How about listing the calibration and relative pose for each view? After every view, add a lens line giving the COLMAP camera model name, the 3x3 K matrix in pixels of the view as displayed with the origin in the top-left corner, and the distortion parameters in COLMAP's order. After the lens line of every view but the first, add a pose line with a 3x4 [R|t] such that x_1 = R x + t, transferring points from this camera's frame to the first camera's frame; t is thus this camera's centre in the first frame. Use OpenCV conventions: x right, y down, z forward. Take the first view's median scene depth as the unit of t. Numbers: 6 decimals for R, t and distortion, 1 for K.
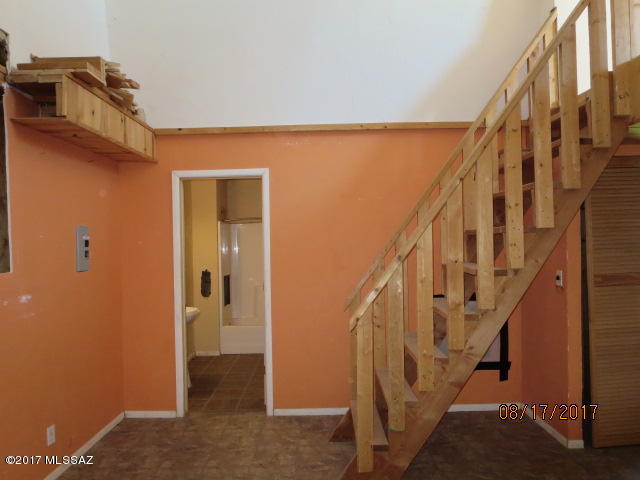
lens RADIAL K [[451.0, 0, 322.1], [0, 451.0, 242.4], [0, 0, 1]] dist [-0.040258, 0.015248]
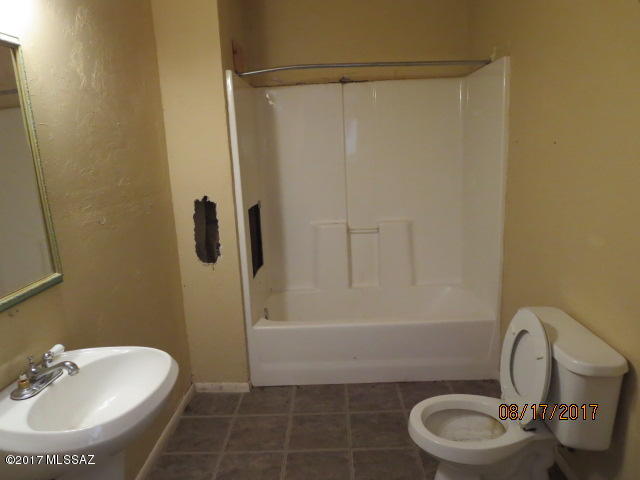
lens RADIAL K [[451.0, 0, 320.6], [0, 451.0, 240.6], [0, 0, 1]] dist [-0.040258, 0.015248]
pose [[0.999299, -0.018806, -0.032377, -0.287011], [0.025277, 0.976769, 0.212799, 0.032450], [0.027623, -0.213469, 0.976559, 1.219813]]
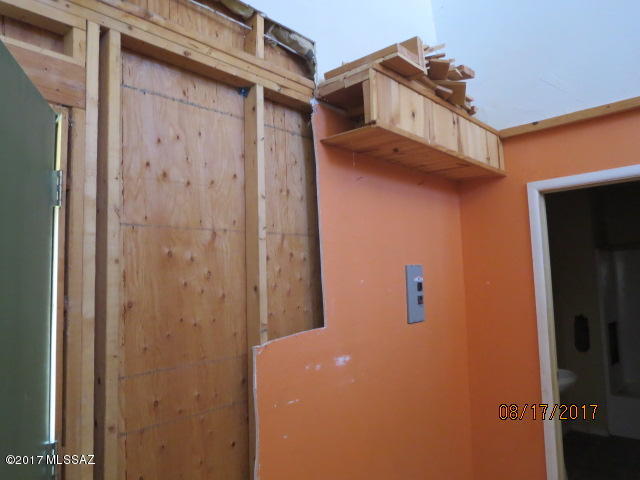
lens RADIAL K [[451.0, 0, 322.1], [0, 451.0, 242.5], [0, 0, 1]] dist [-0.040258, 0.015248]
pose [[0.726223, -0.064748, -0.684403, -0.114827], [0.018073, 0.997009, -0.075144, -0.020719], [0.687221, 0.042202, 0.725221, 0.333490]]
